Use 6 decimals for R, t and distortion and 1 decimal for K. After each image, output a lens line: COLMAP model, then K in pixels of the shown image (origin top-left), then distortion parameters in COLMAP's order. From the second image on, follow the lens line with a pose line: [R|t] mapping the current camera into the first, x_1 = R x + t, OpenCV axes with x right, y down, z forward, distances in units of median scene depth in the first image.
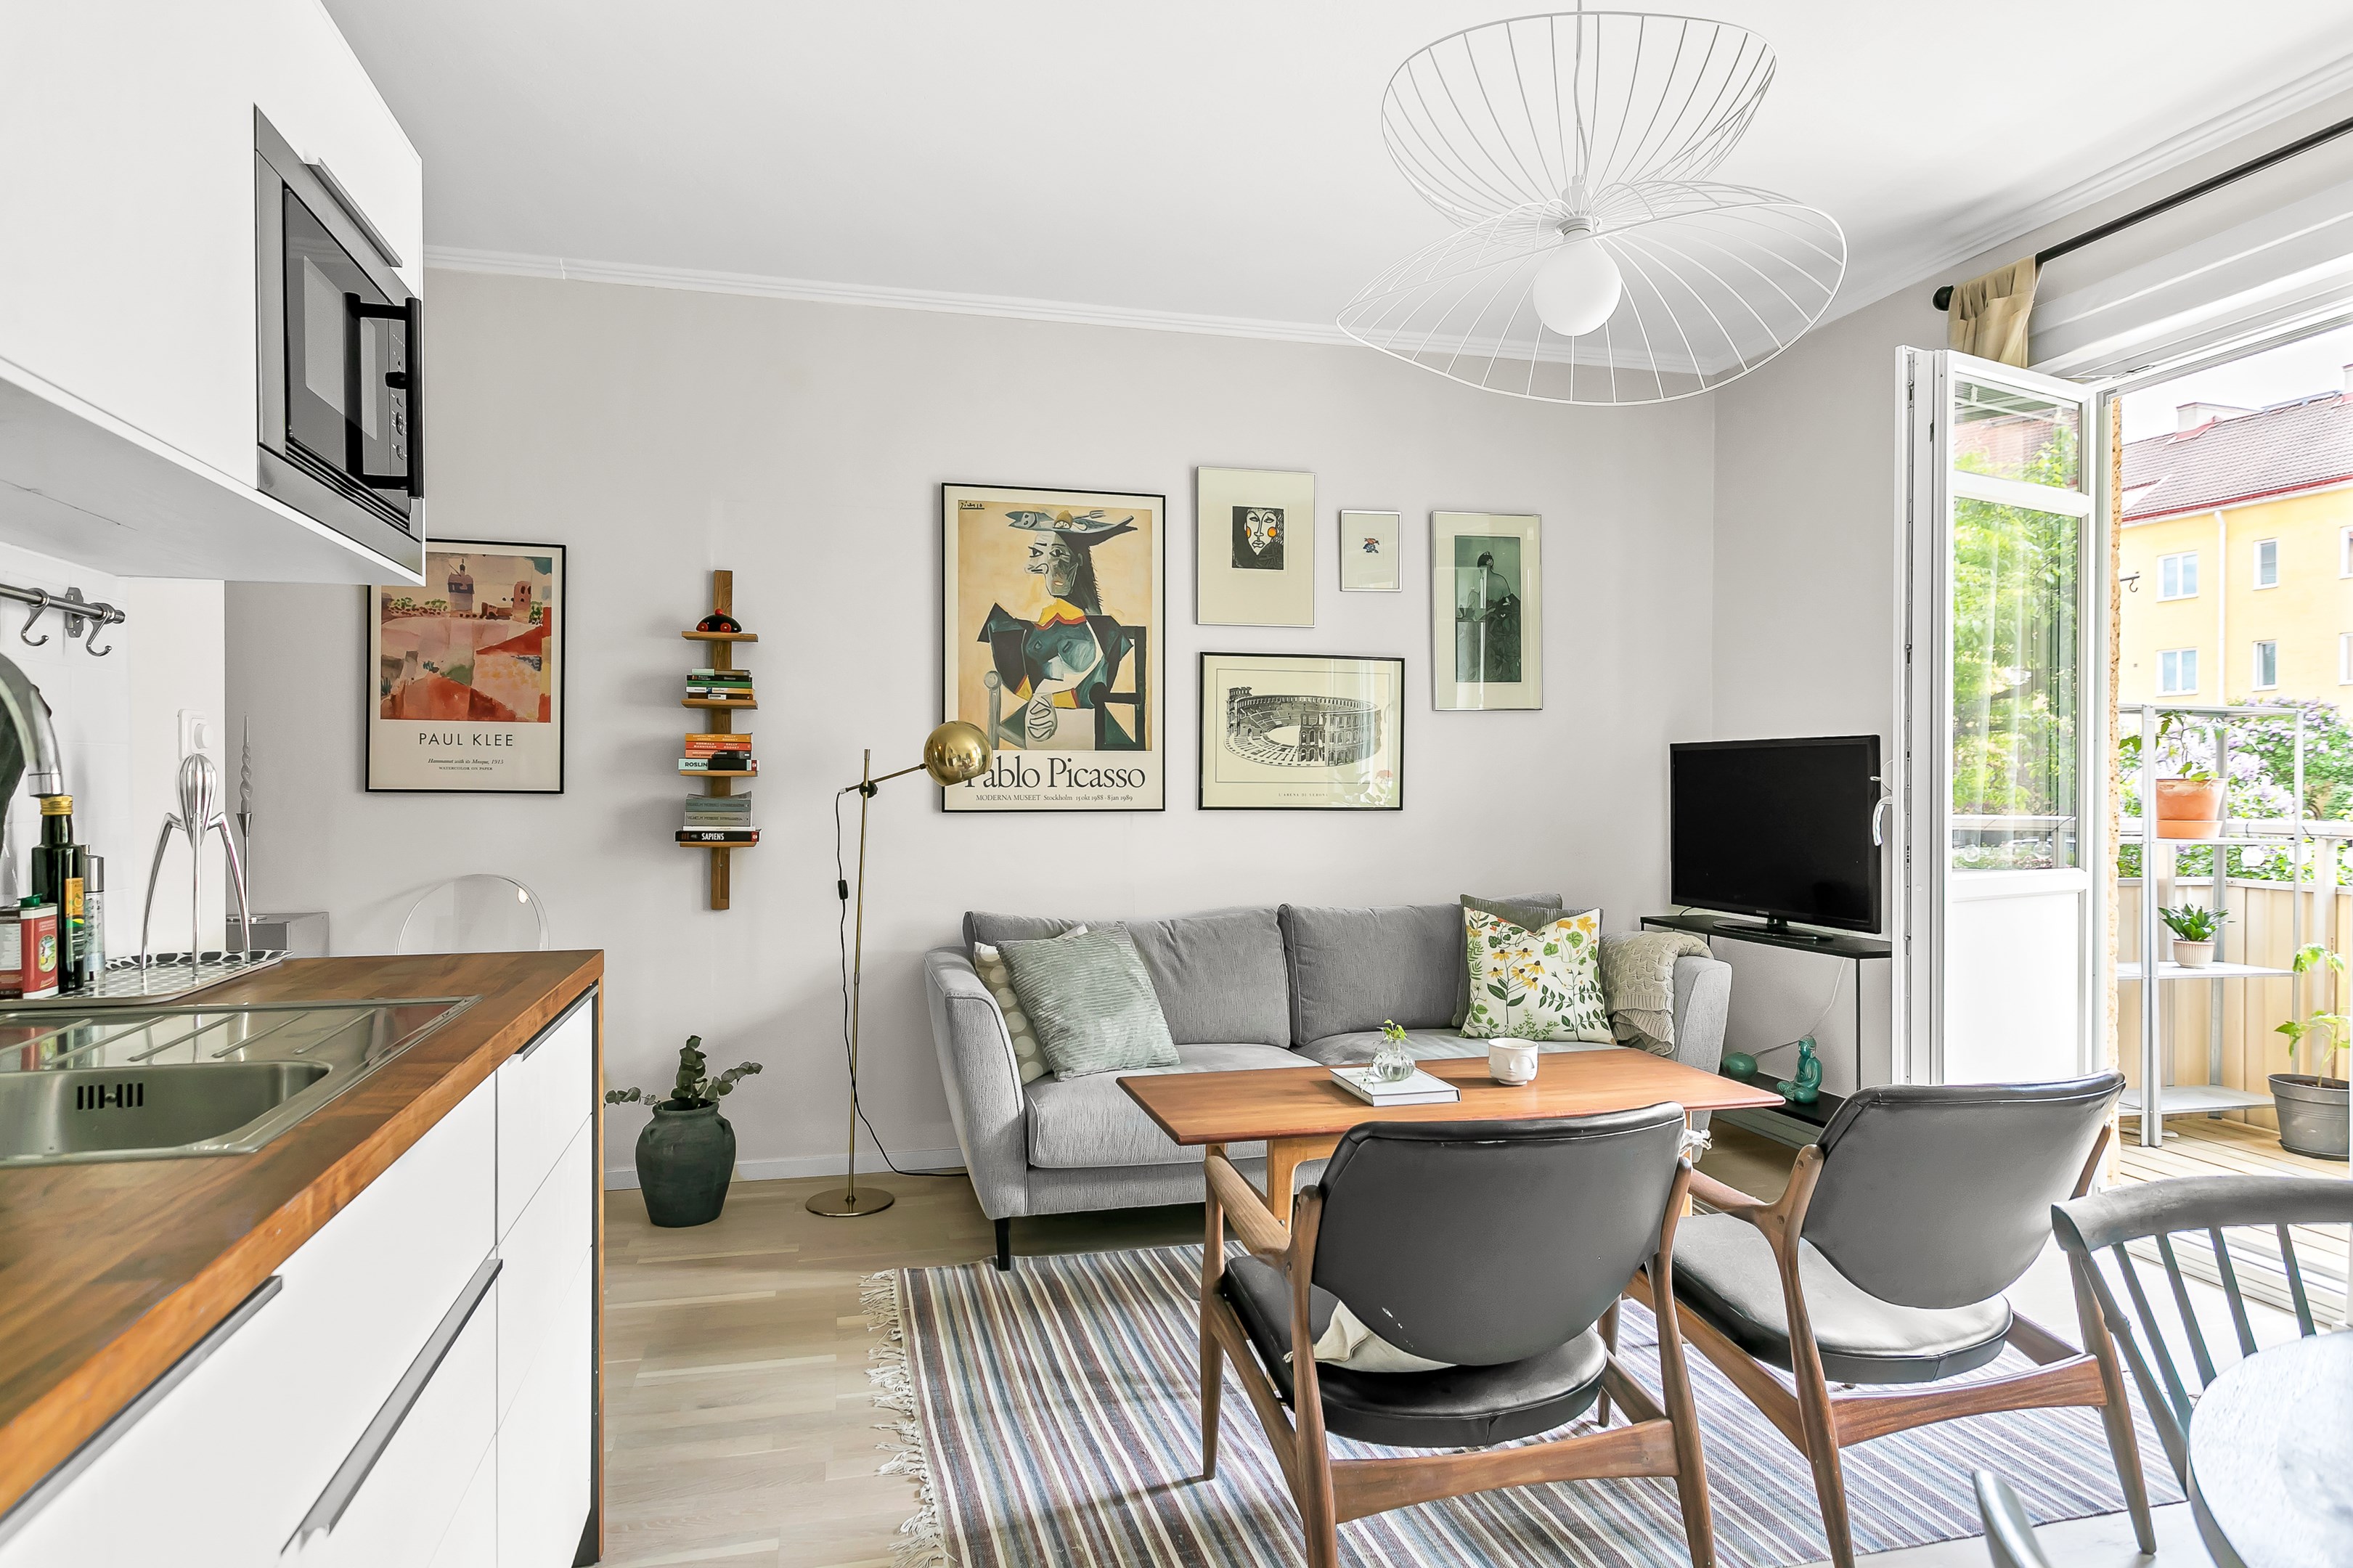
lens RADIAL K [[1378.9, 0, 1176.5], [0, 1378.9, 784.0], [0, 0, 1]] dist [-0.004769, -0.002147]
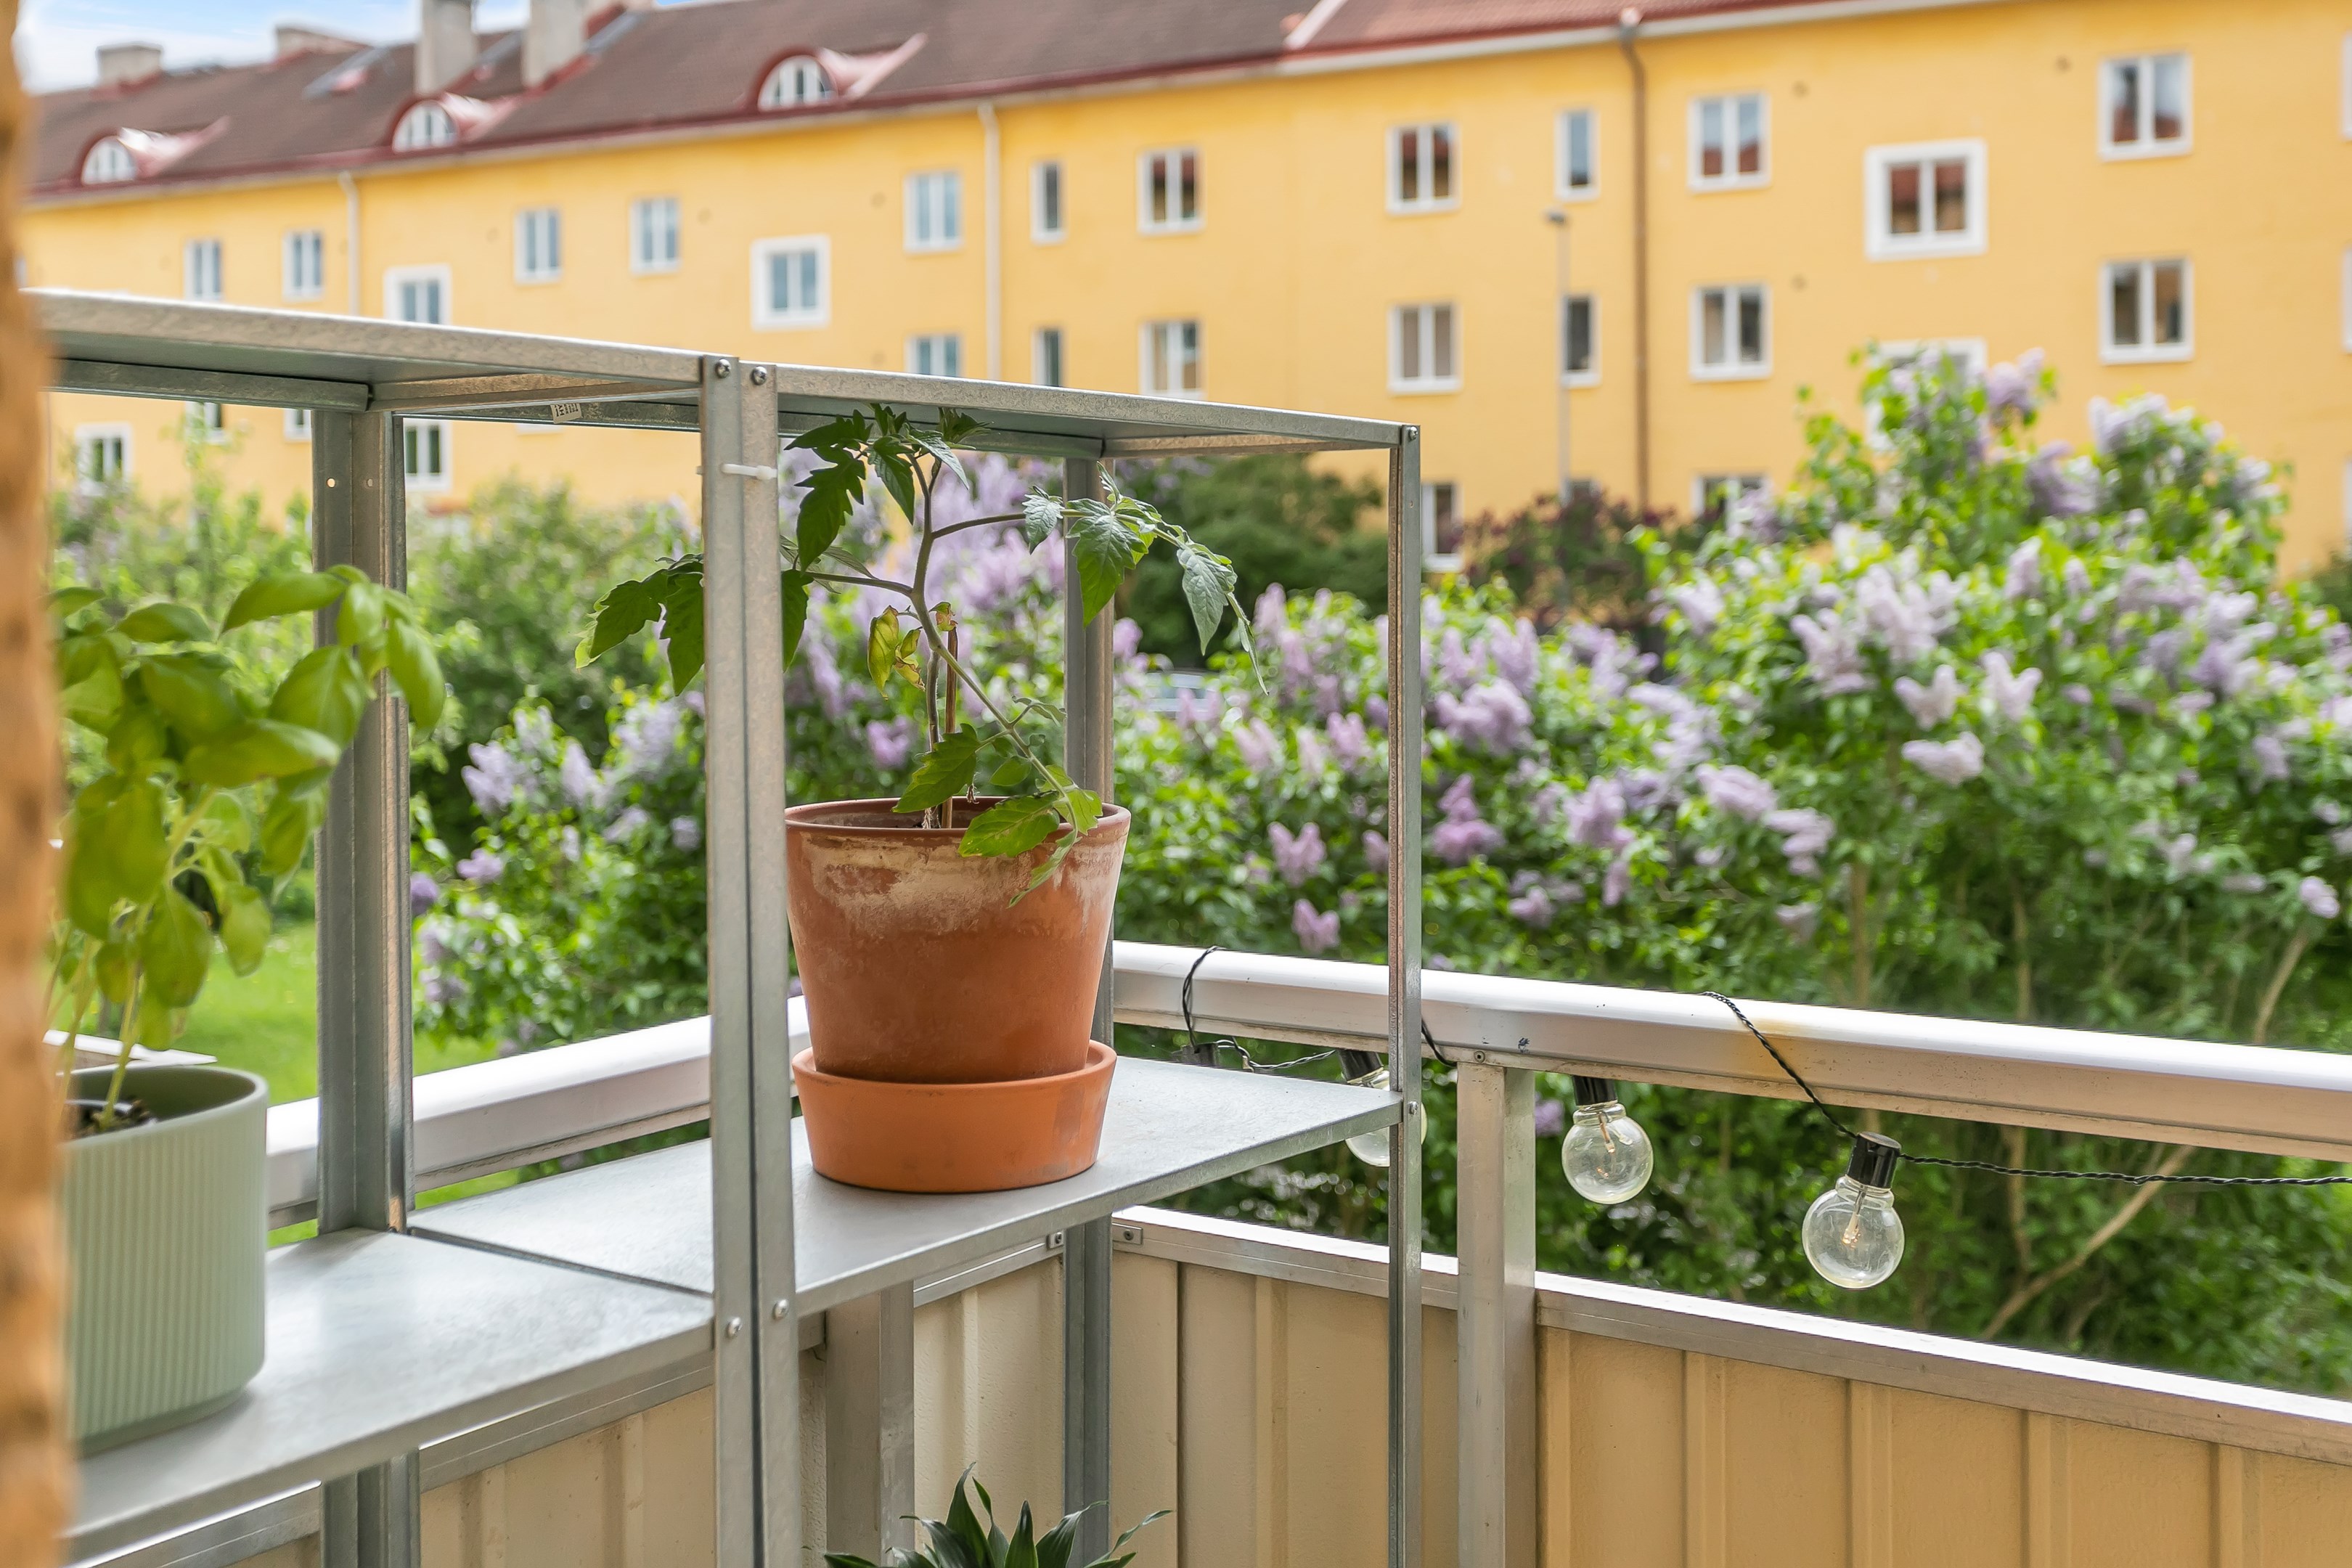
lens RADIAL K [[2610.4, 0, 1176.7], [0, 2610.4, 595.0], [0, 0, 1]] dist [-0.020274, -0.036256]
pose [[0.750906, -0.015577, 0.660225, 0.538745], [0.004265, 0.999815, 0.018737, -0.035823], [-0.660395, -0.011254, 0.750834, 0.734184]]
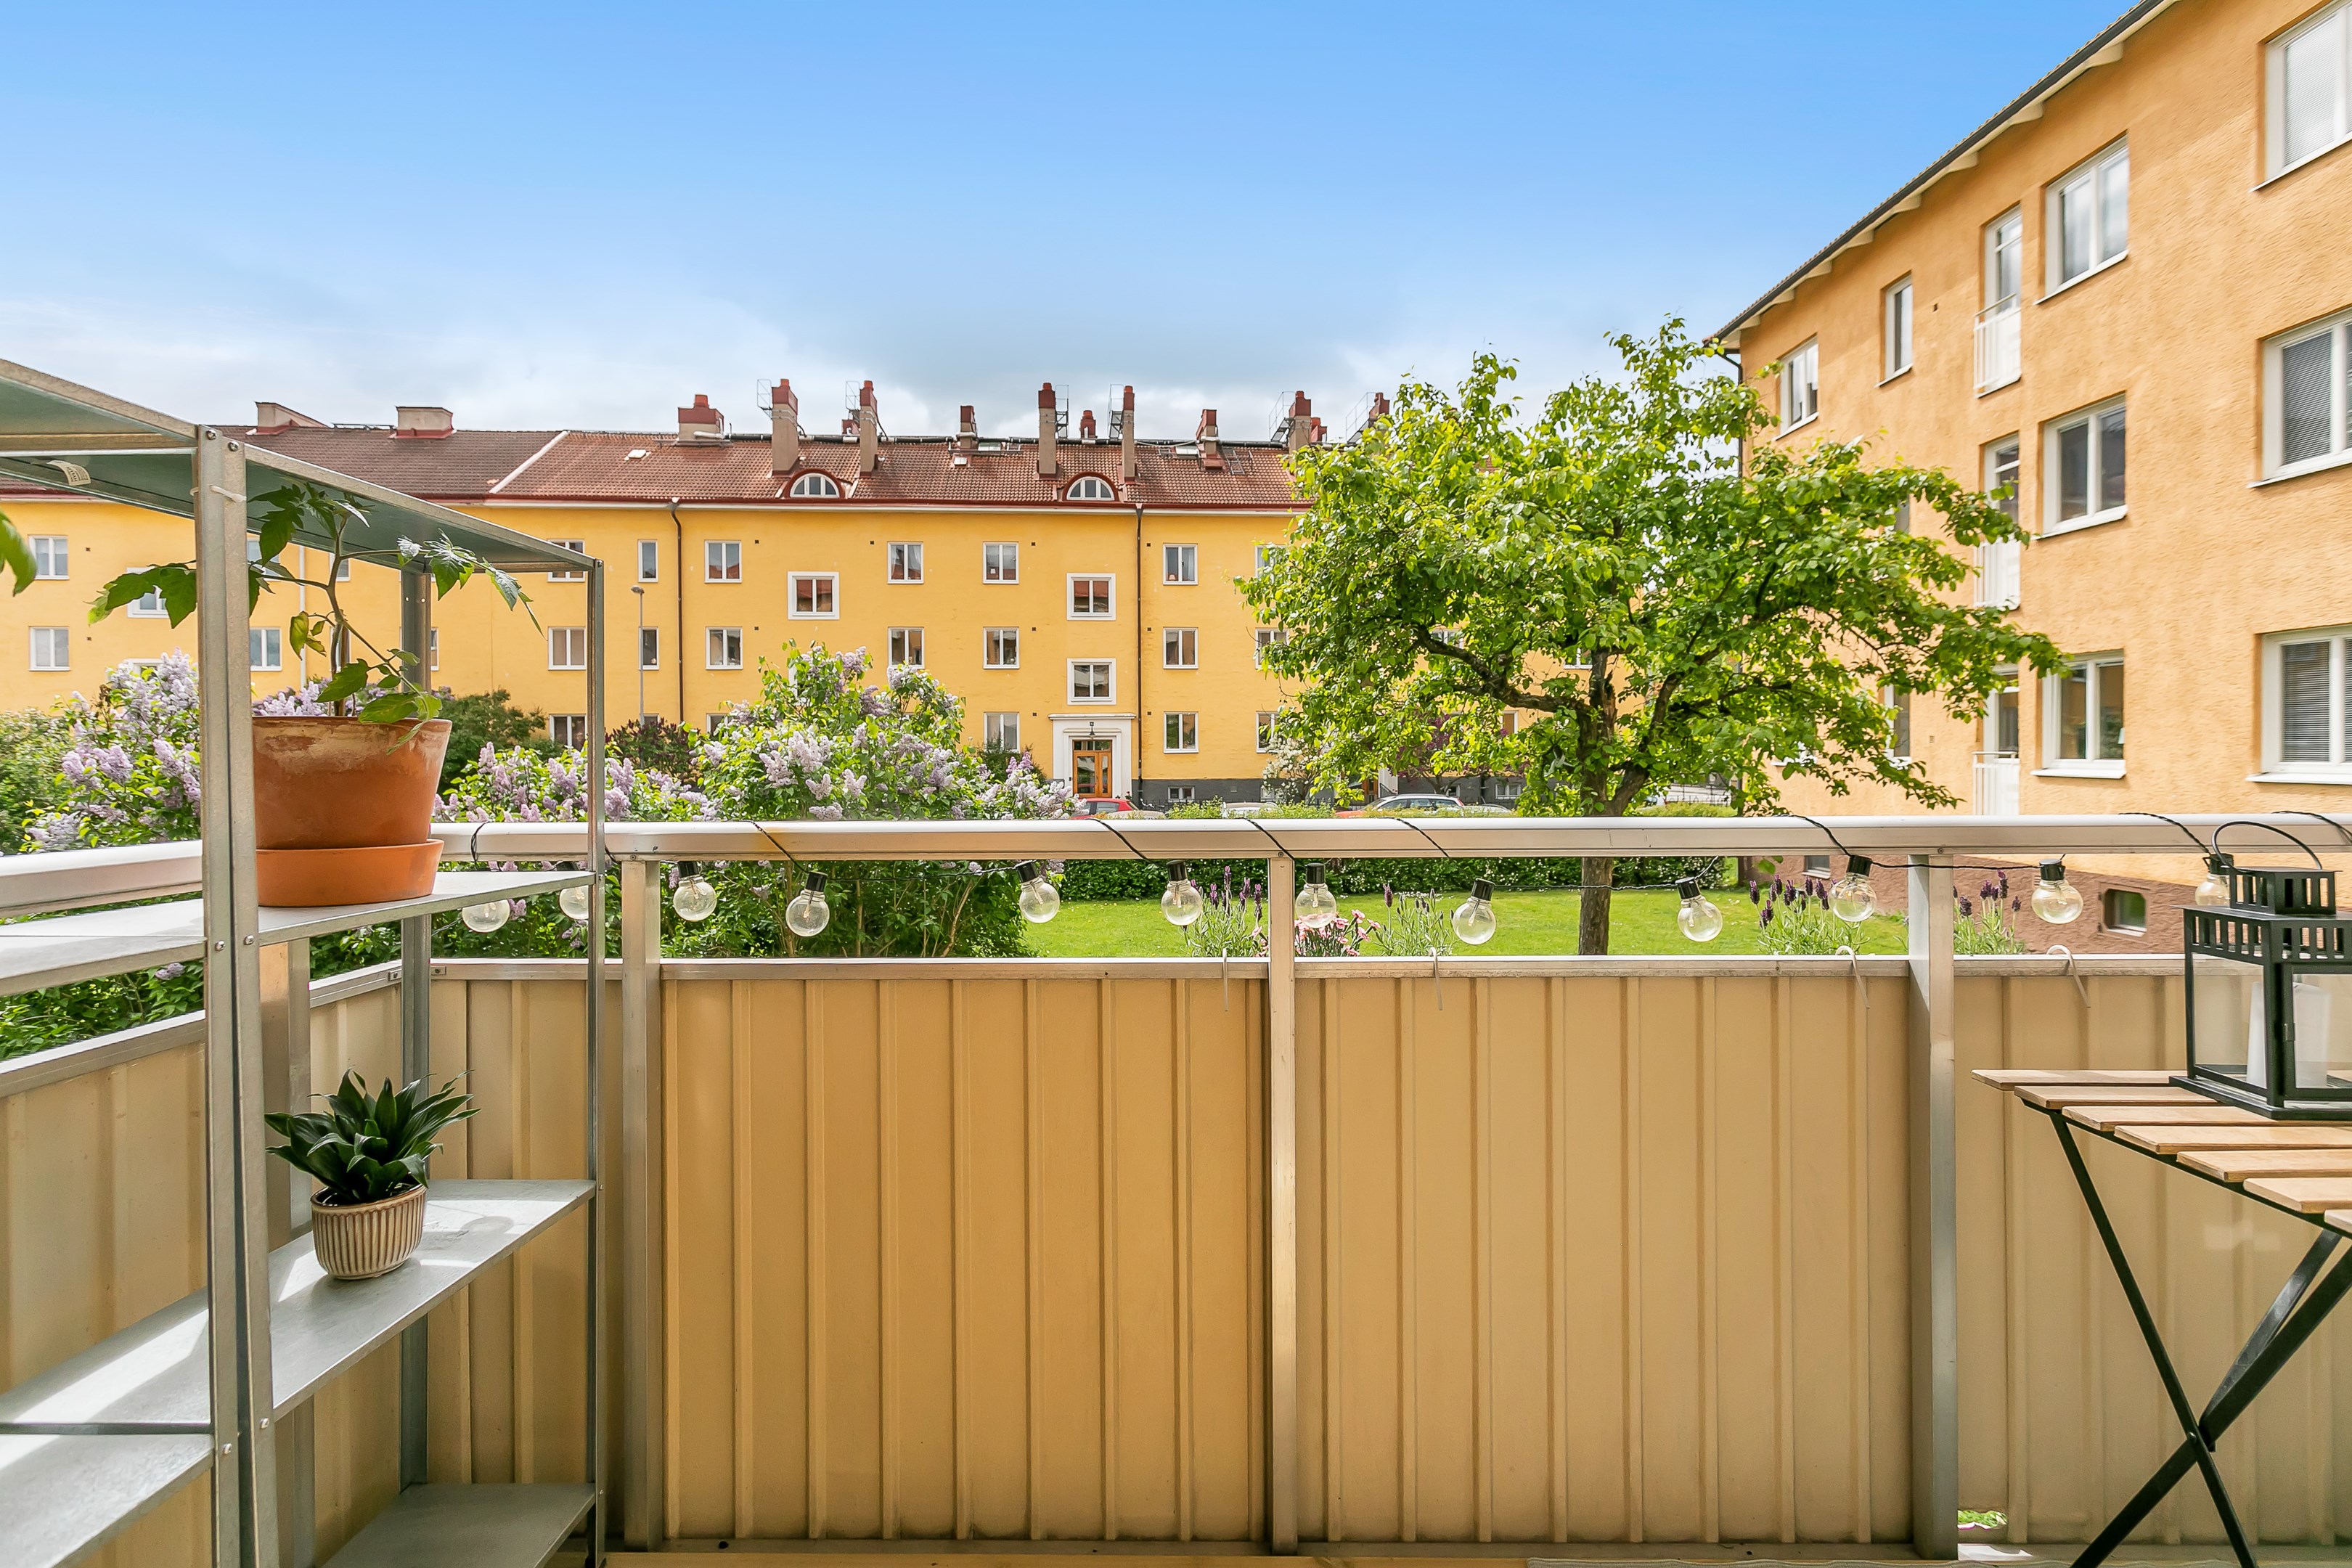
lens RADIAL K [[1119.8, 0, 1176.0], [0, 1119.8, 784.0], [0, 0, 1]] dist [-0.000133, -0.000944]
pose [[0.252501, -0.021263, 0.967363, 0.517831], [-0.004471, 0.999722, 0.023141, 0.004855], [-0.967586, -0.010169, 0.252336, 0.729444]]
